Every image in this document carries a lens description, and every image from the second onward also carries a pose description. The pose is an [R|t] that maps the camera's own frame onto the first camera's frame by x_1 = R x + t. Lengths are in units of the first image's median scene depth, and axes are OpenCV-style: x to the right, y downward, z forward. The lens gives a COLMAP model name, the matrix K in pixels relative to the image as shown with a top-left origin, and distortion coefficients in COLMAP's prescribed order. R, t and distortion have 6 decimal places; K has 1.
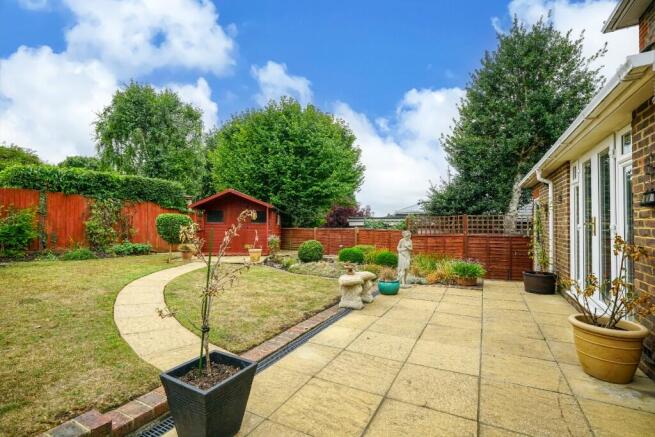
lens RADIAL K [[299.6, 0, 329.7], [0, 299.6, 219.4], [0, 0, 1]] dist [0.000391, 0.000021]
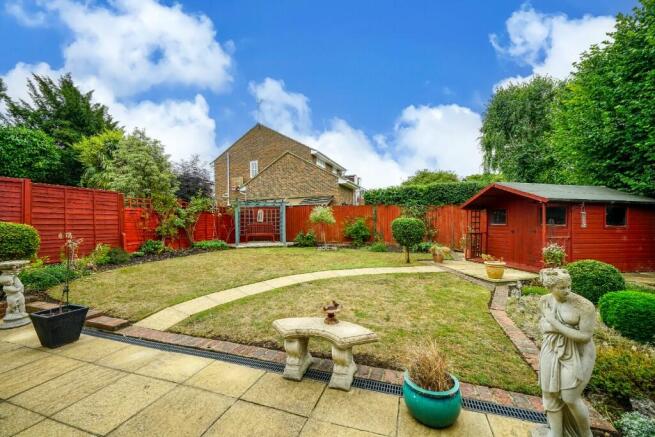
lens RADIAL K [[264.5, 0, 327.8], [0, 264.5, 221.4], [0, 0, 1]] dist [-0.003419, -0.000501]
pose [[0.146135, -0.011646, -0.989196, 0.789331], [0.031640, 0.999474, -0.007092, -0.017015], [0.988759, -0.030262, 0.146426, 1.224429]]
